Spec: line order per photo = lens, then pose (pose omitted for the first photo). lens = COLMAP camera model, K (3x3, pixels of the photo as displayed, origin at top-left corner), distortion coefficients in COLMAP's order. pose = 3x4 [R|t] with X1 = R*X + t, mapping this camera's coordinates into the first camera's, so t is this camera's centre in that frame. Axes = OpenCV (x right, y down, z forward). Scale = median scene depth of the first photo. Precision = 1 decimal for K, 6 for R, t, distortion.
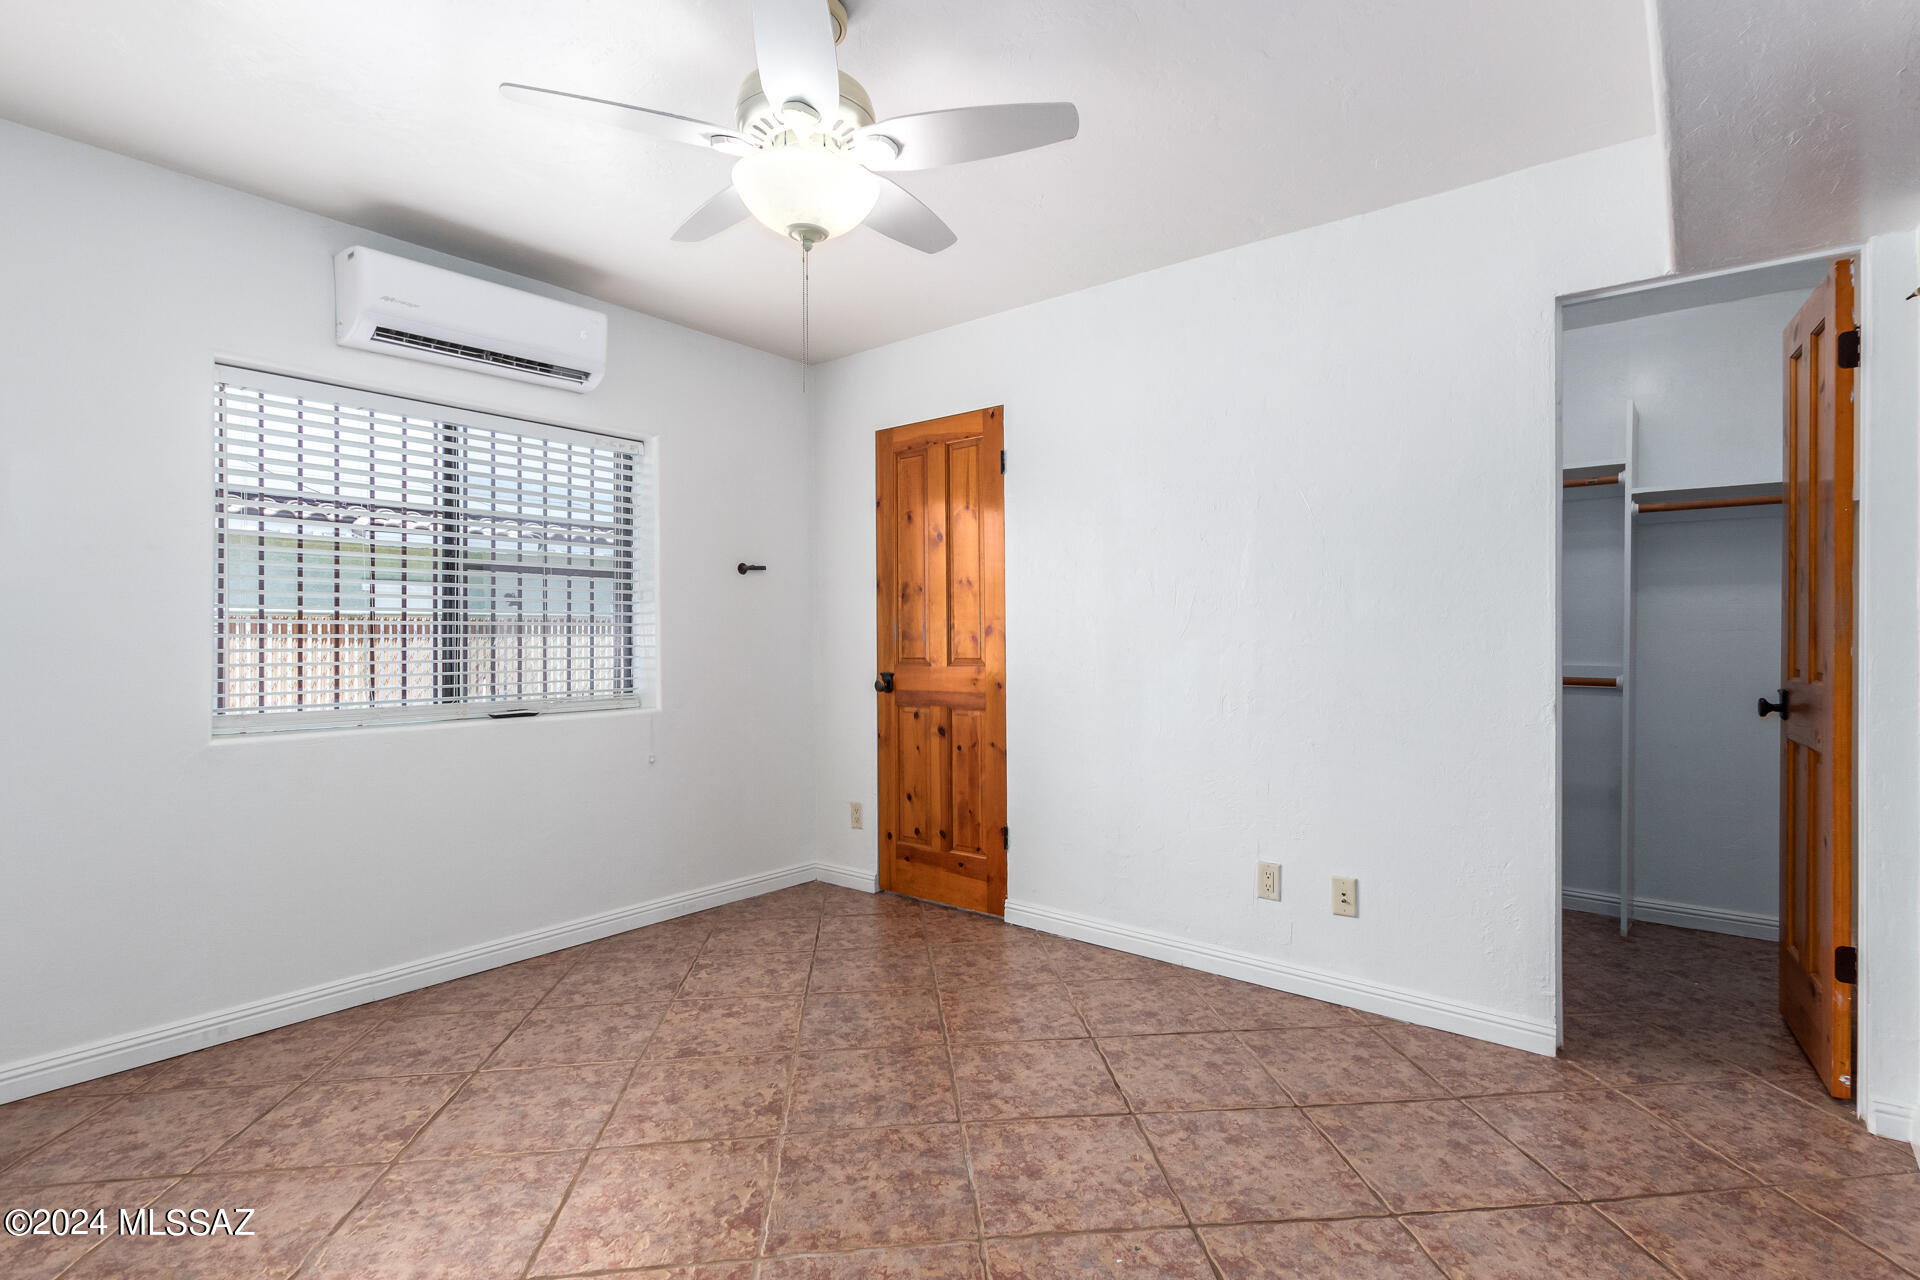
lens RADIAL K [[922.4, 0, 973.6], [0, 922.4, 639.3], [0, 0, 1]] dist [0.006136, -0.000825]
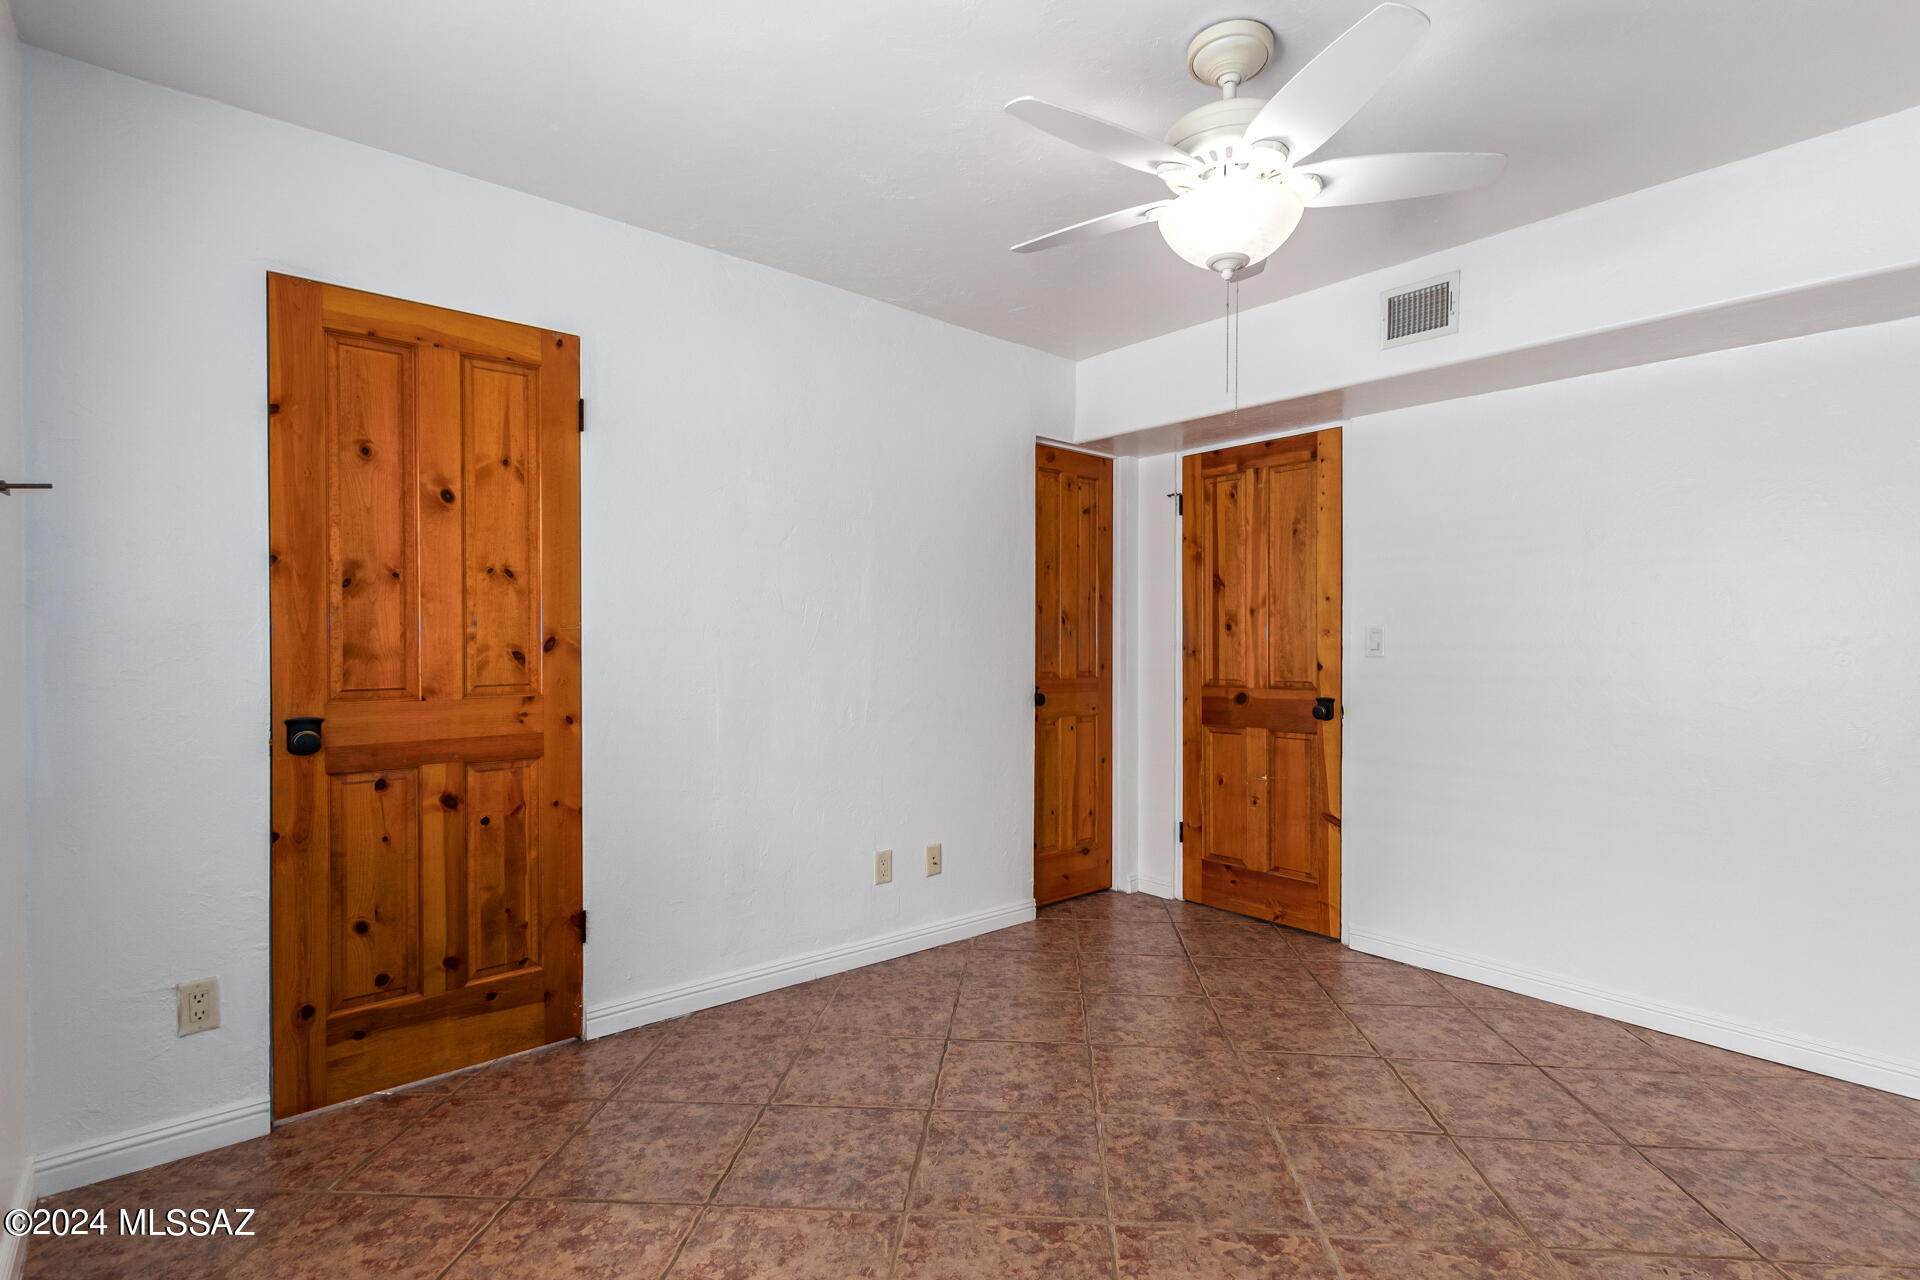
lens RADIAL K [[922.4, 0, 975.5], [0, 922.4, 645.5], [0, 0, 1]] dist [0.006136, -0.000825]
pose [[0.176771, 0.003922, 0.984244, -0.703978], [0.005823, 0.999970, -0.005030, -0.003036], [-0.984235, 0.006621, 0.176743, 0.623385]]
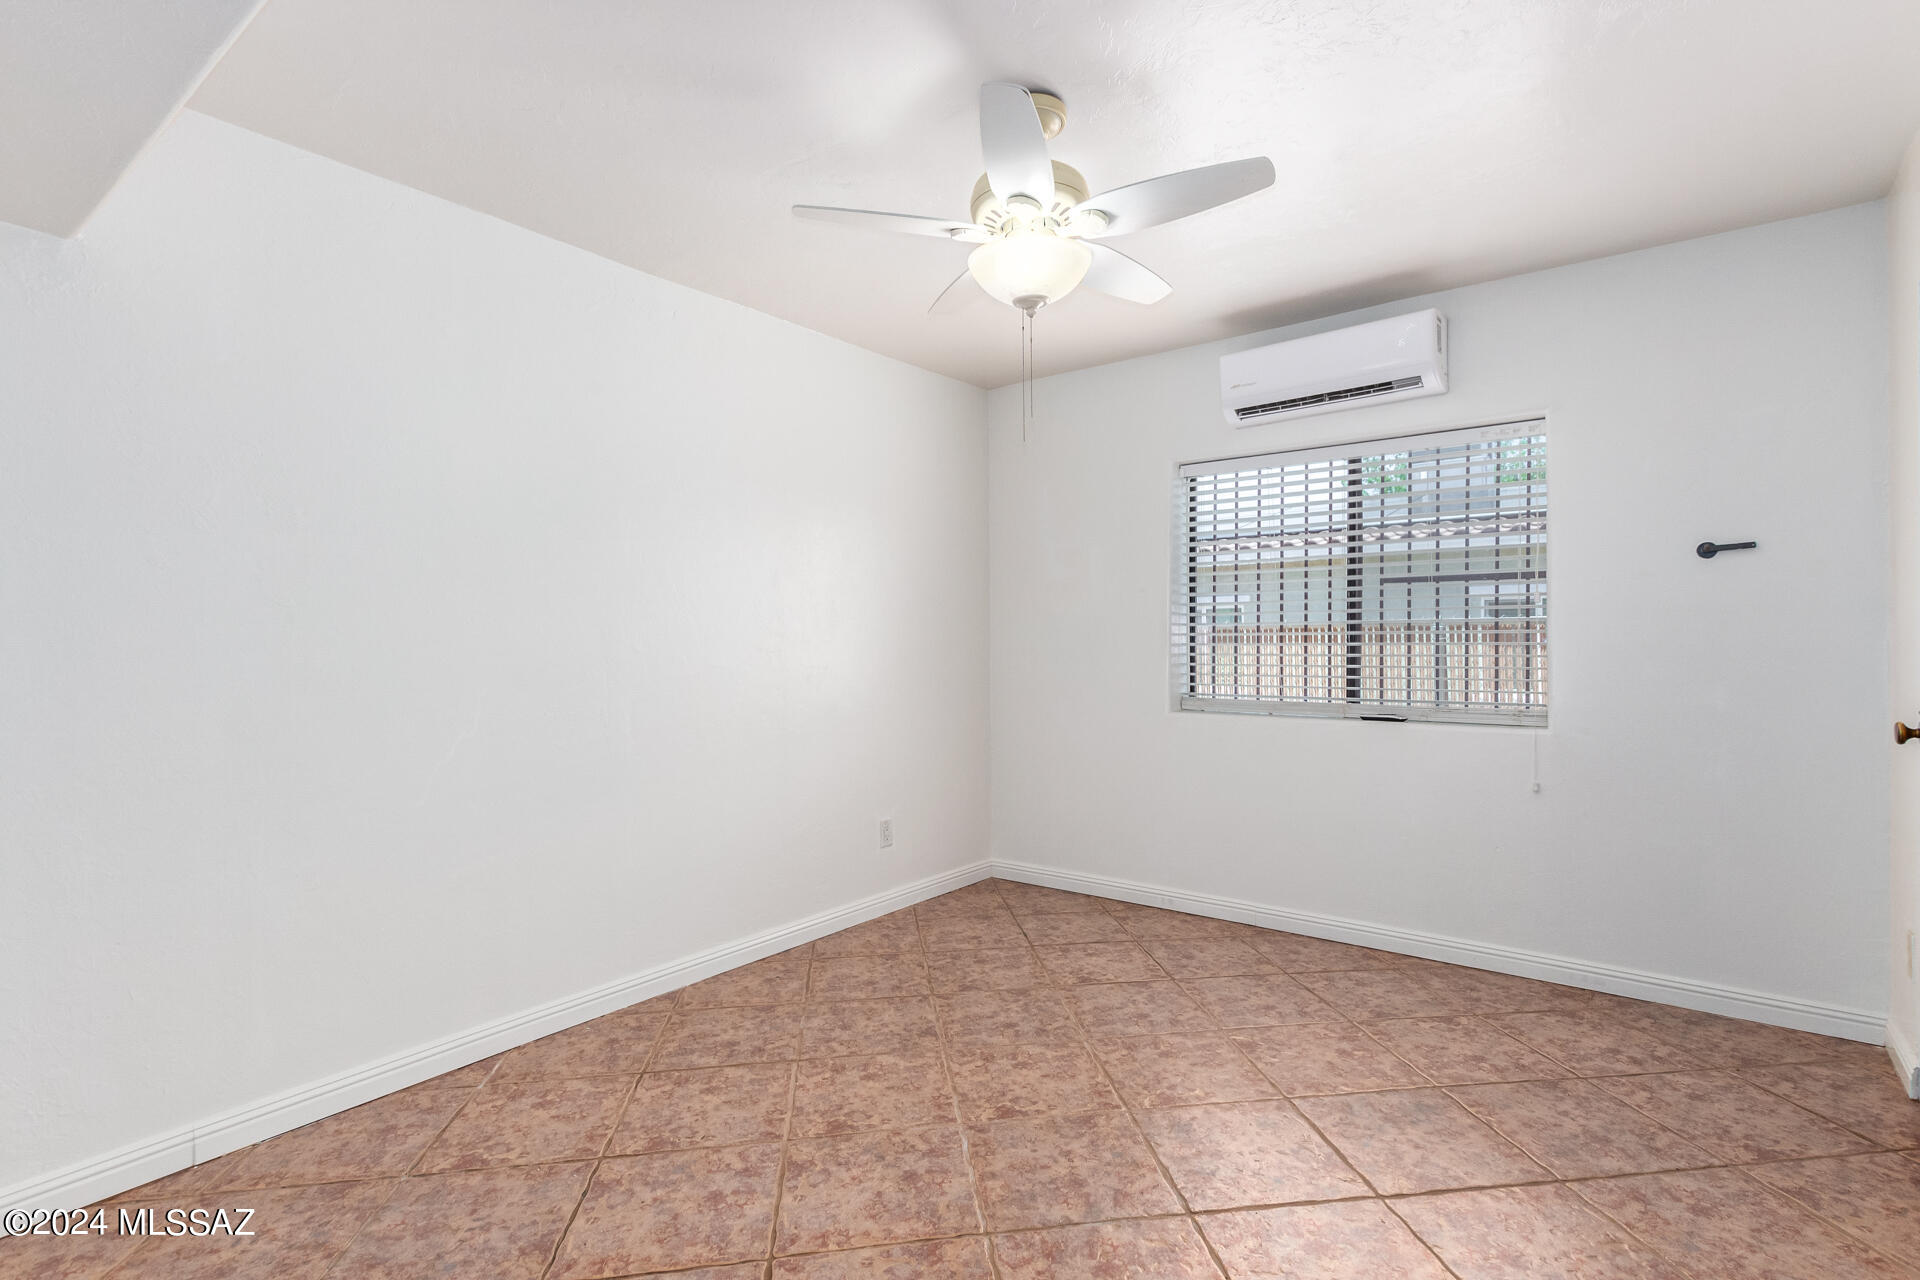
lens RADIAL K [[890.1, 0, 962.0], [0, 890.1, 645.7], [0, 0, 1]] dist [-0.000045, -0.000787]
pose [[0.012824, 0.003633, -0.999911, 0.531811], [-0.000313, 0.999993, 0.003629, -0.005877], [0.999918, 0.000266, 0.012825, 0.511308]]
